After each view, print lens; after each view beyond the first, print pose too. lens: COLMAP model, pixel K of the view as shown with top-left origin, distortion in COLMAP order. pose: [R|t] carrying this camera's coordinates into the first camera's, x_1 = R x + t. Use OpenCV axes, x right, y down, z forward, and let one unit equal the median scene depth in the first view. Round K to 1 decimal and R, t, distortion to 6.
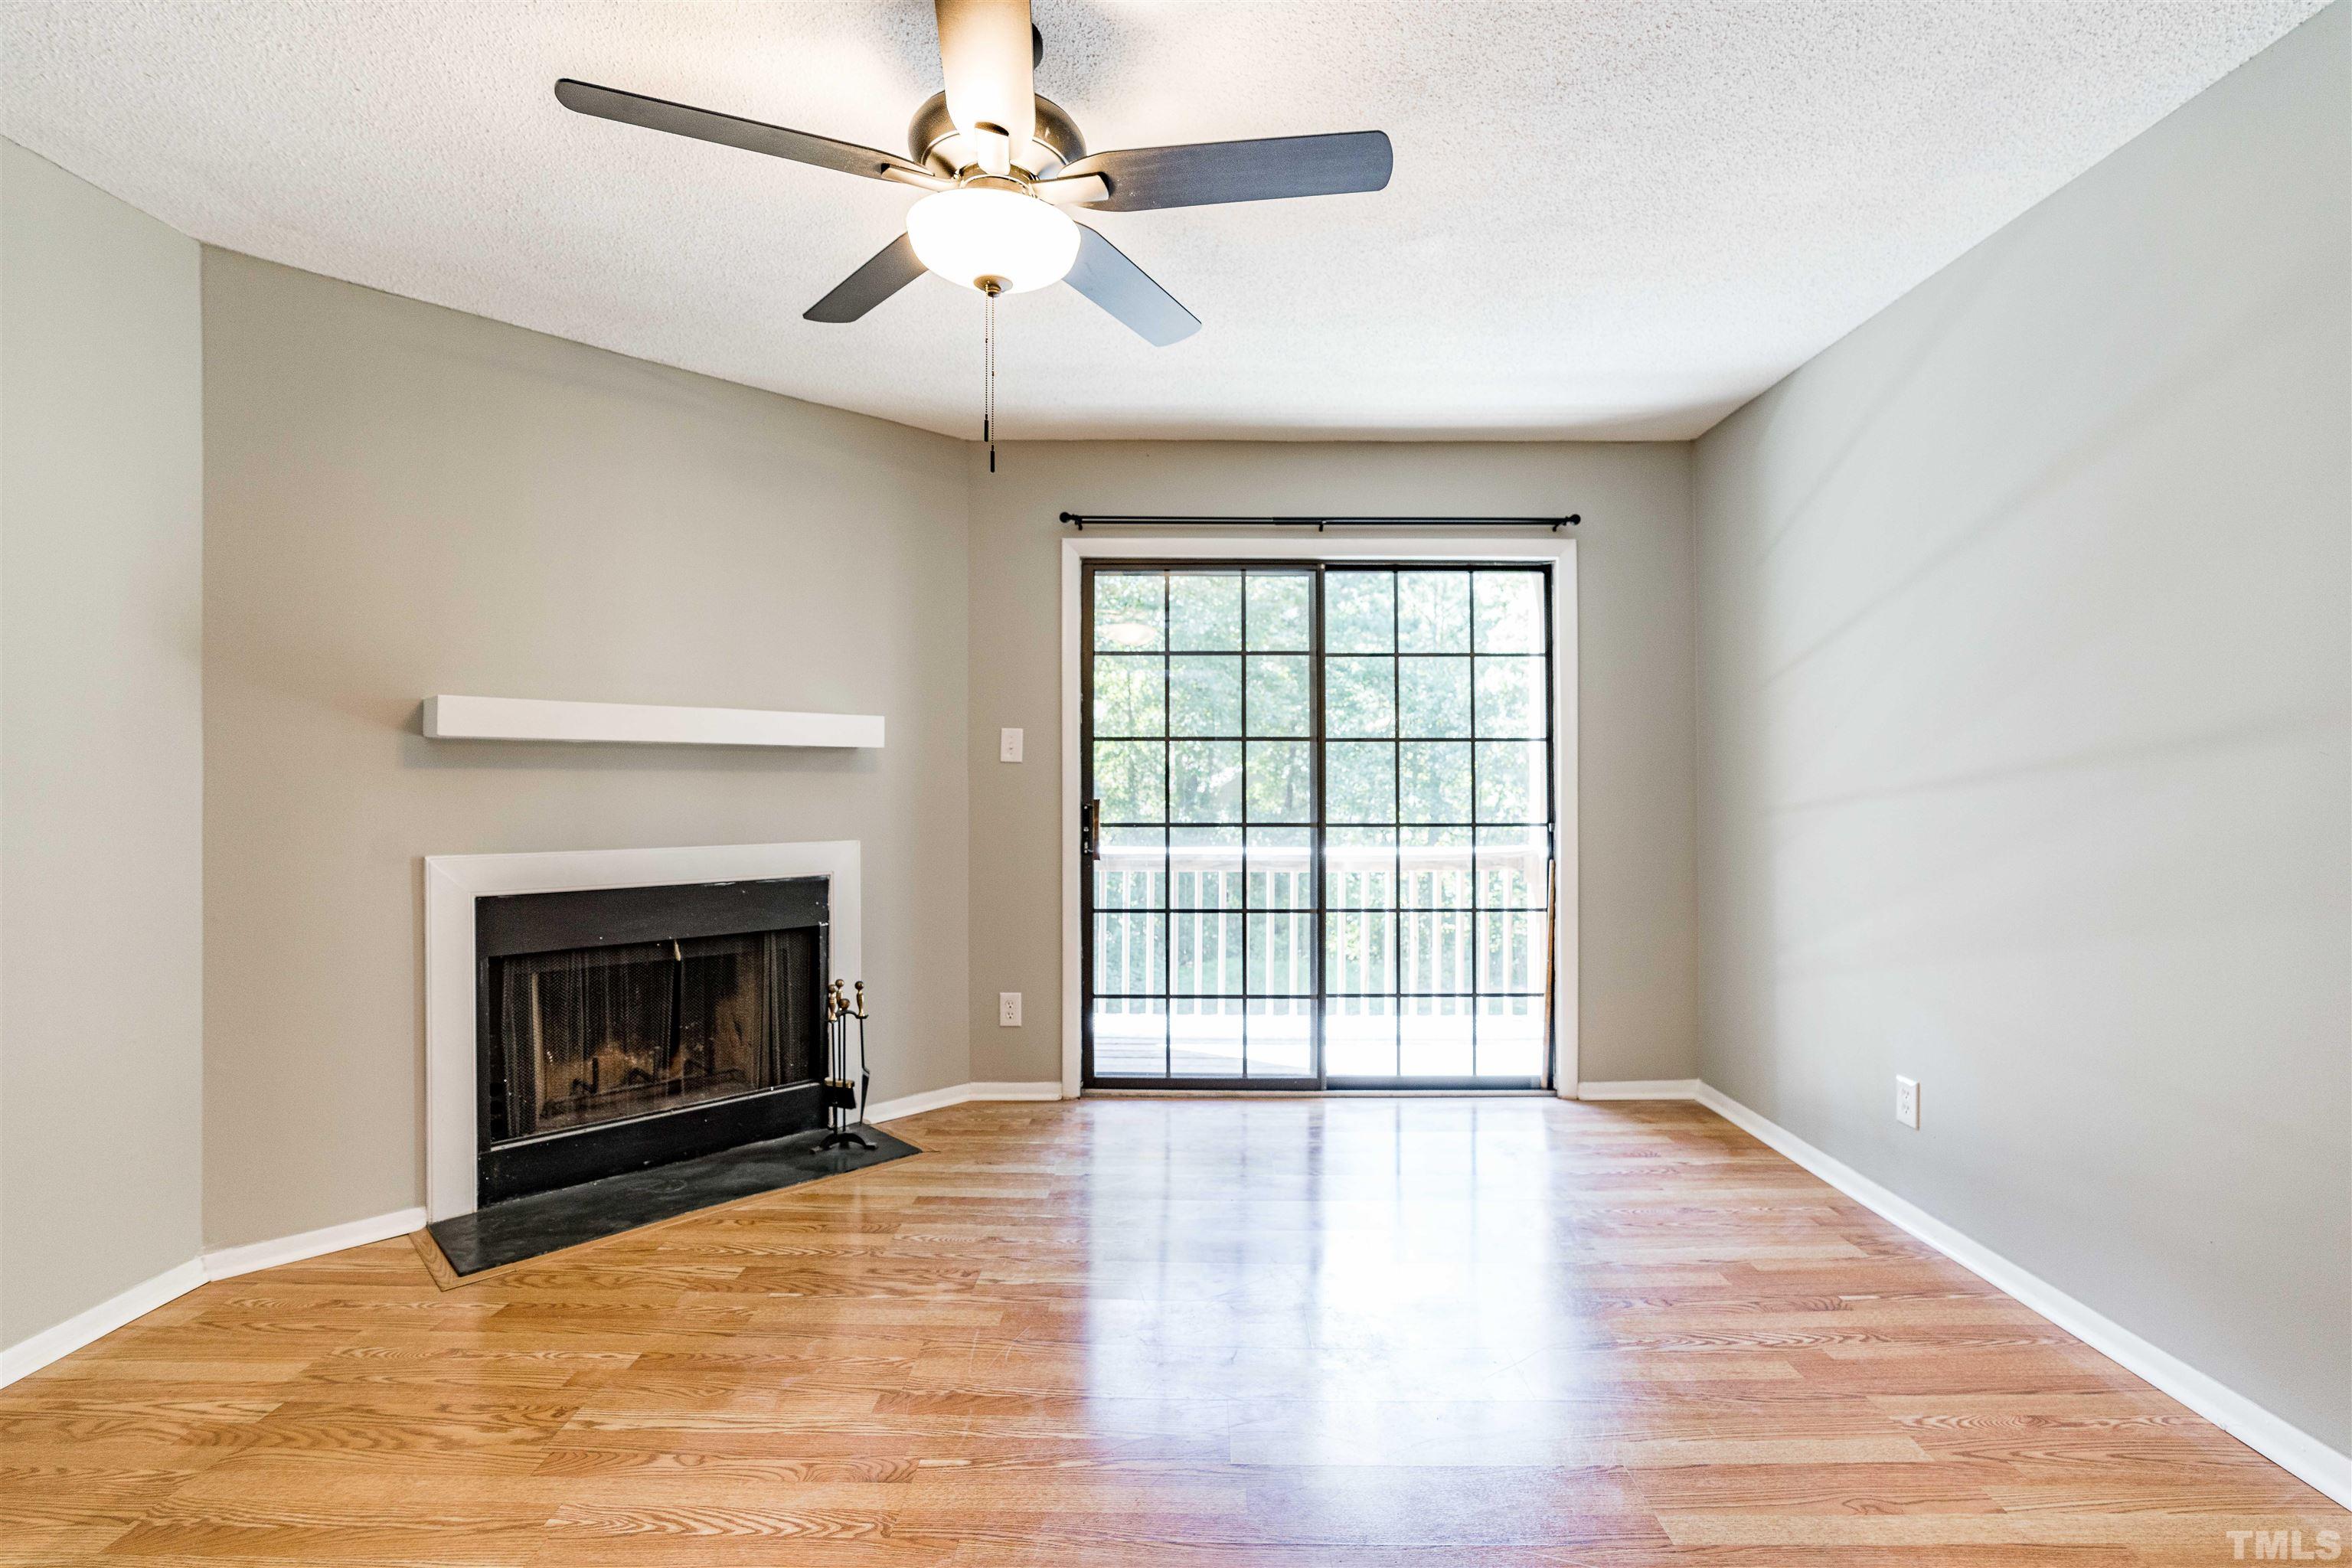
lens RADIAL K [[1071.4, 0, 1173.7], [0, 1071.4, 788.4], [0, 0, 1]] dist [-0.050567, 0.025763]
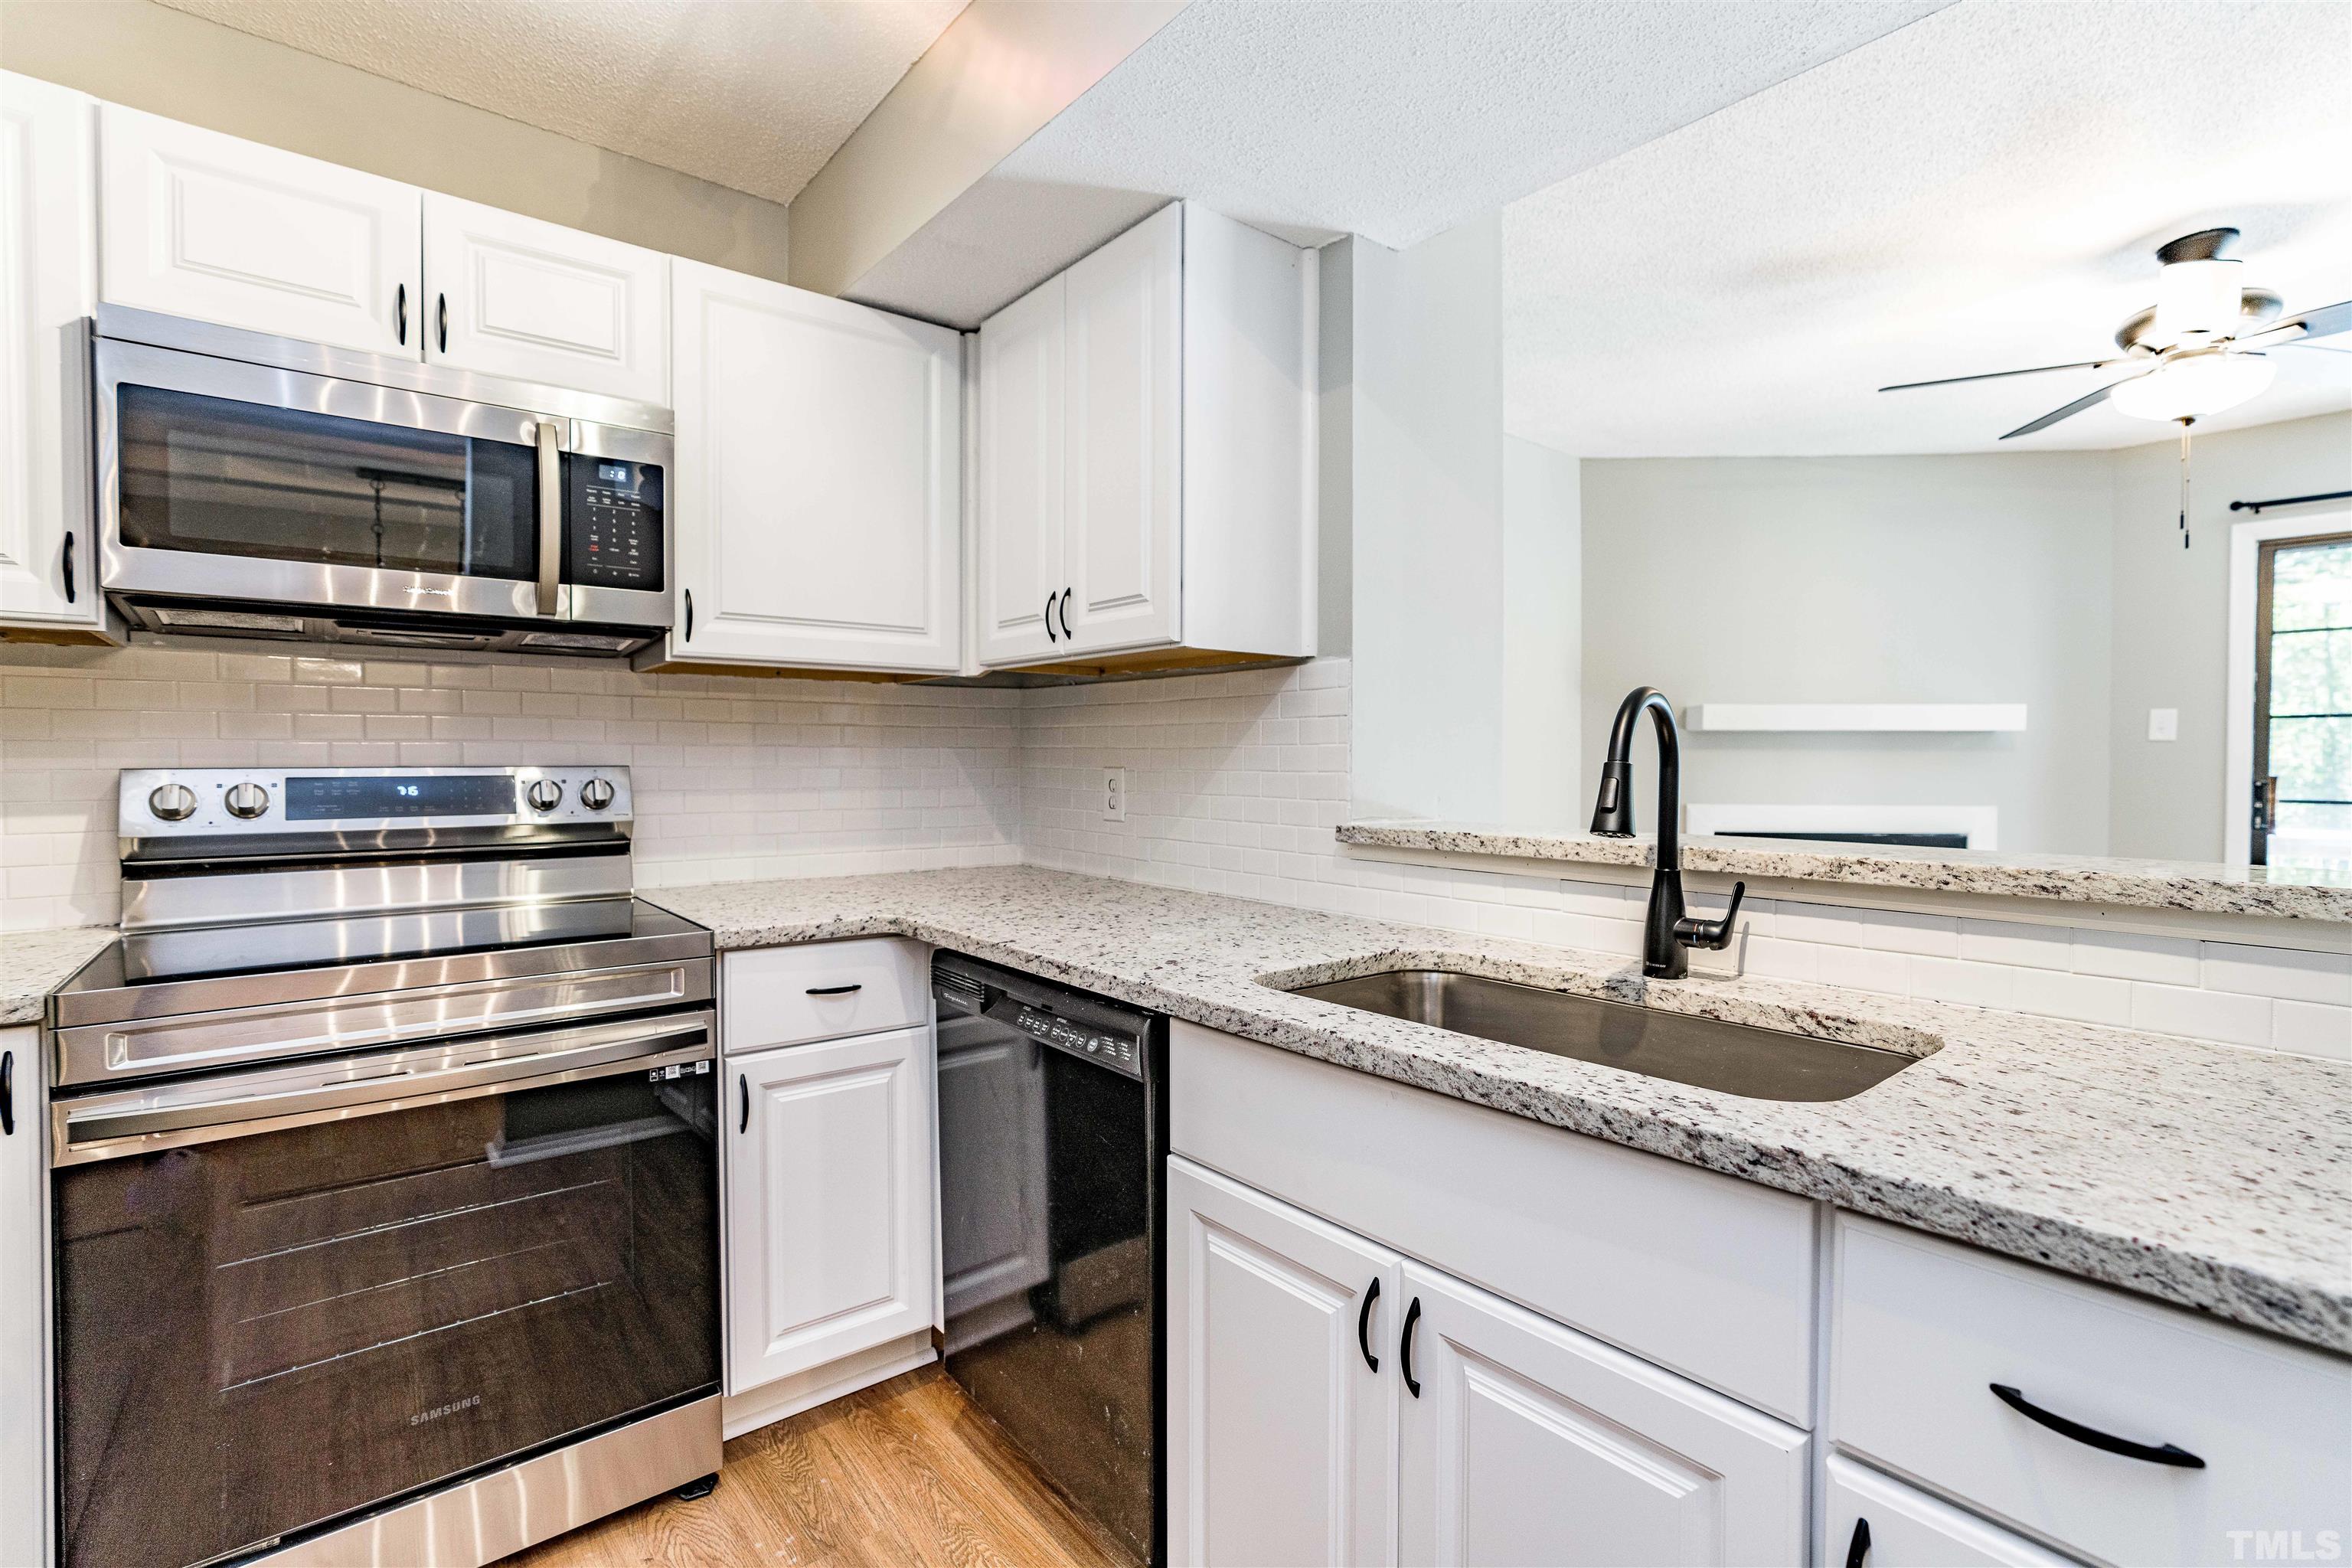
lens RADIAL K [[1086.4, 0, 1171.4], [0, 1086.4, 780.4], [0, 0, 1]] dist [-0.046181, 0.024646]
pose [[0.647976, 0.014839, -0.761516, 0.022099], [-0.004025, 0.999863, 0.016059, 0.002887], [0.761650, -0.007341, 0.647947, -0.538650]]
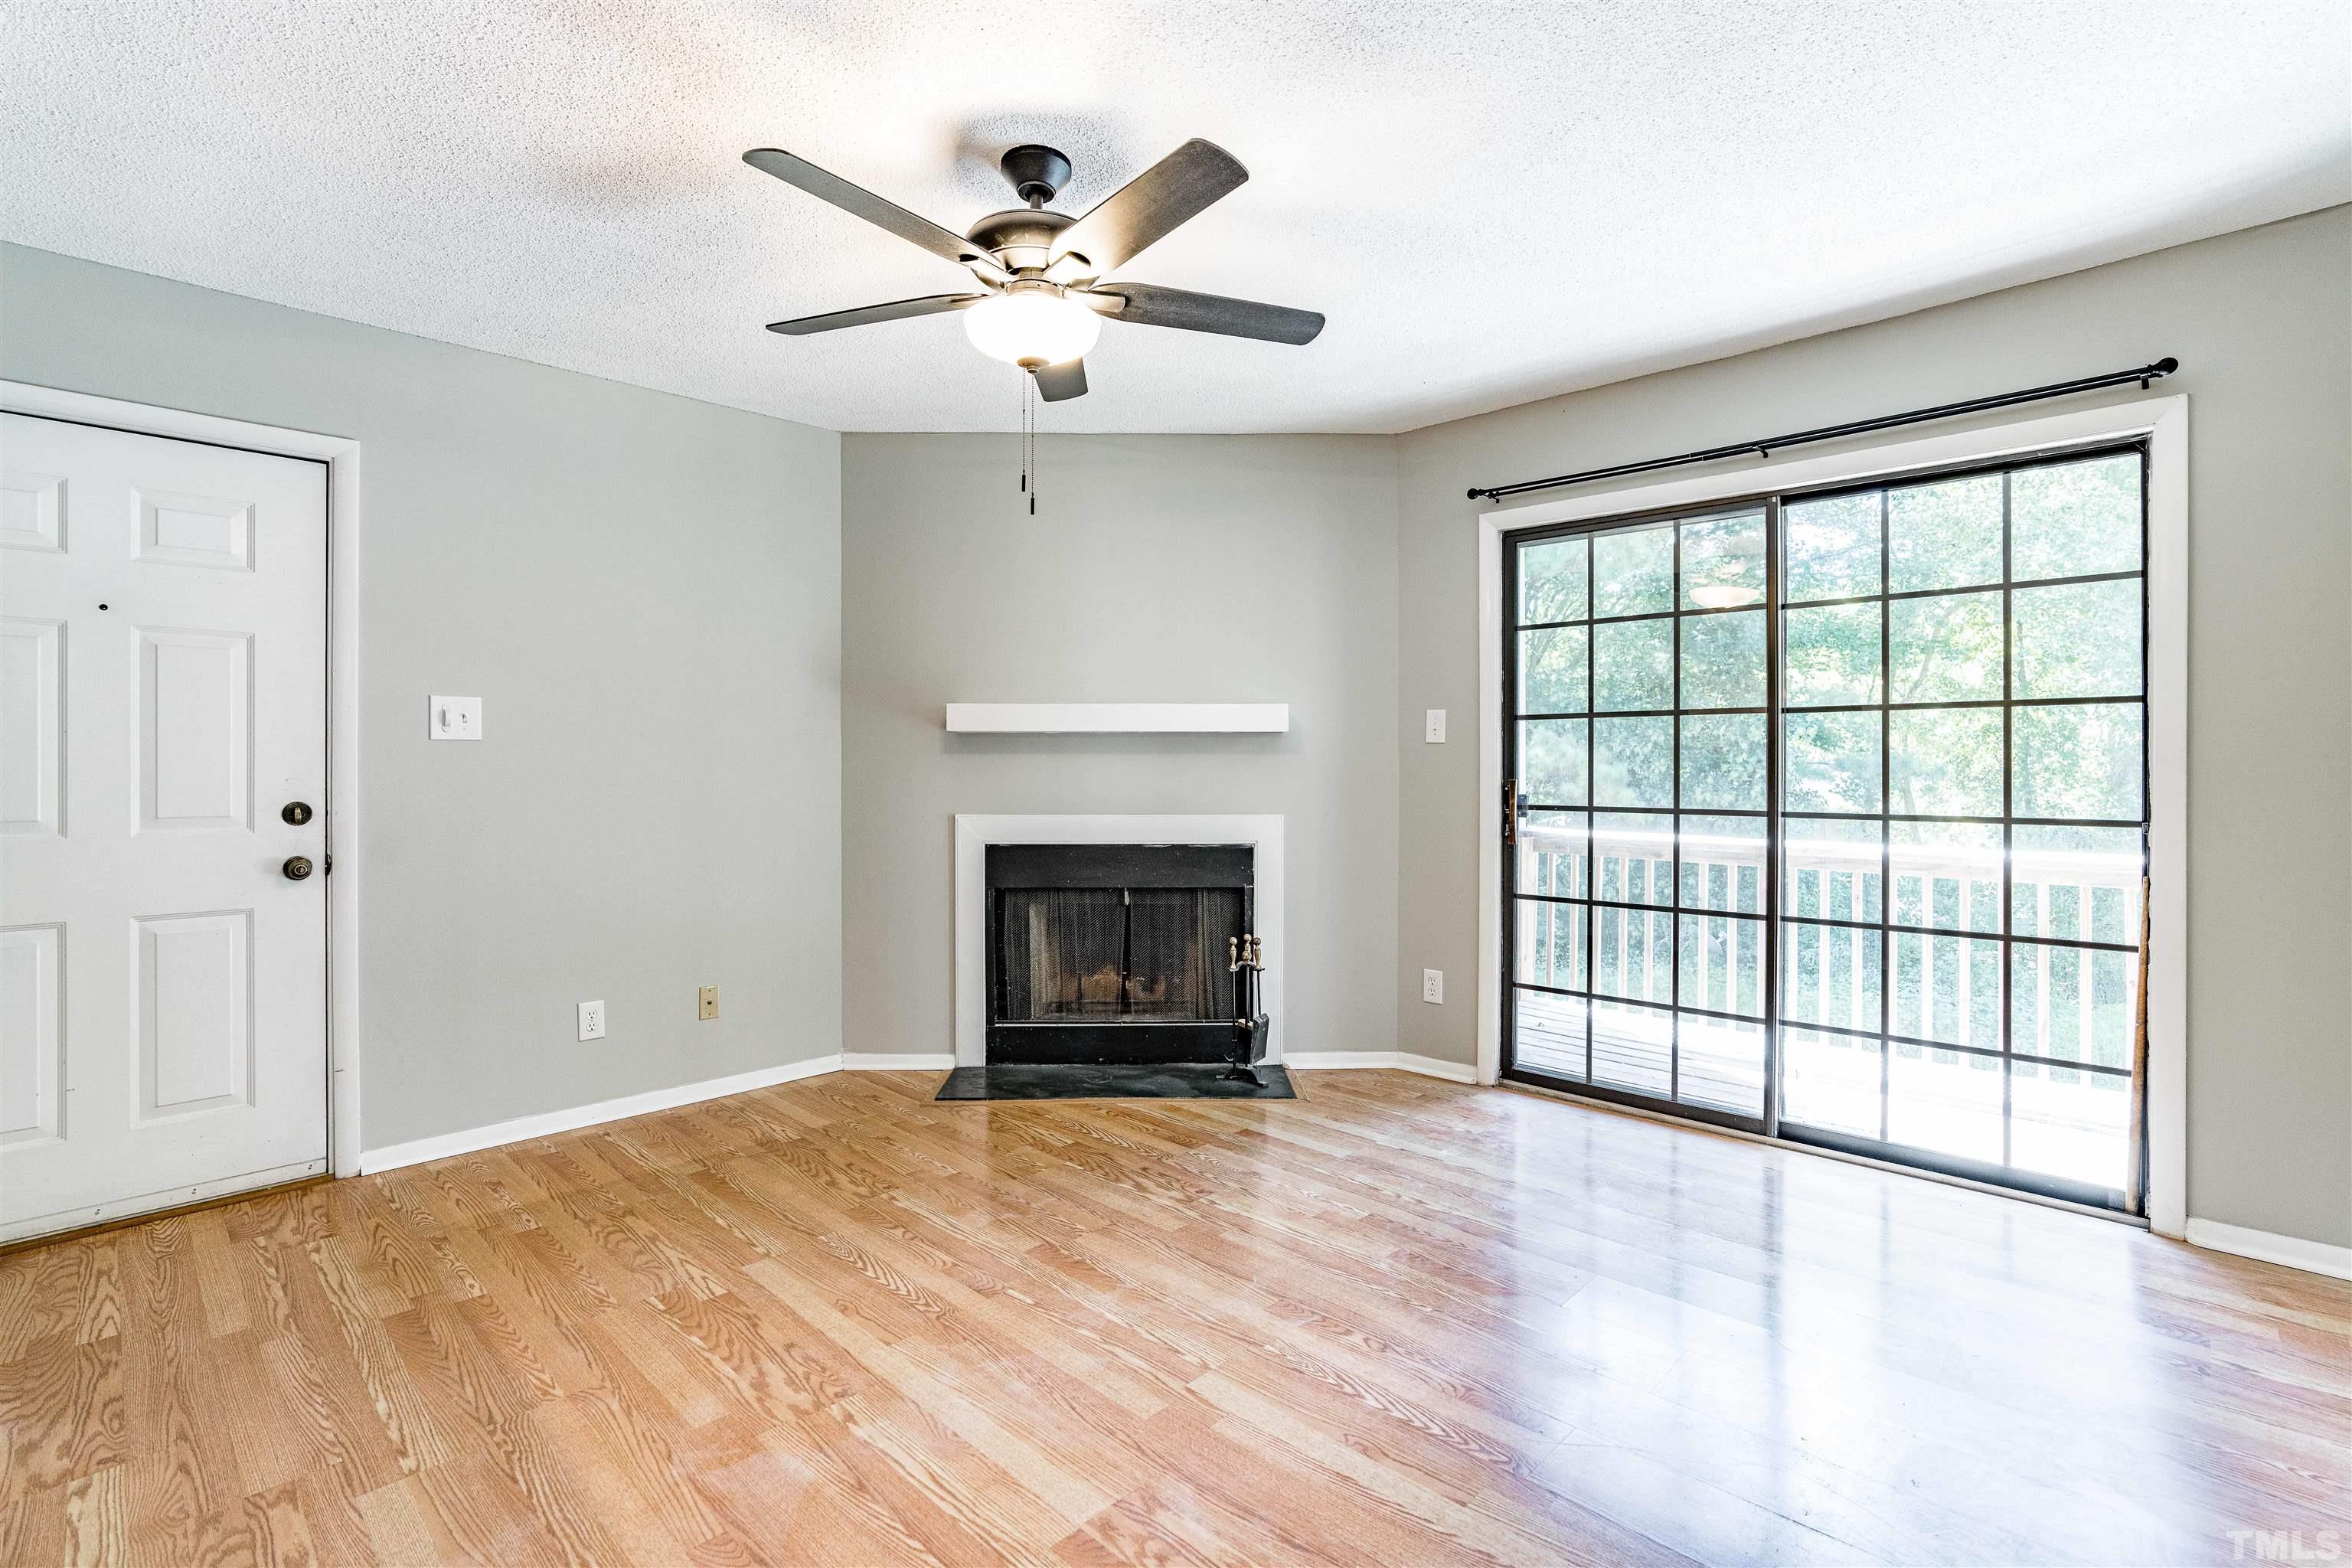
lens RADIAL K [[1076.3, 0, 1171.2], [0, 1076.3, 782.4], [0, 0, 1]] dist [-0.044114, 0.021344]
pose [[0.725056, 0.010378, -0.688611, 0.430607], [-0.002888, 0.999923, 0.012029, 0.001135], [0.688683, -0.006733, 0.725031, 0.105432]]
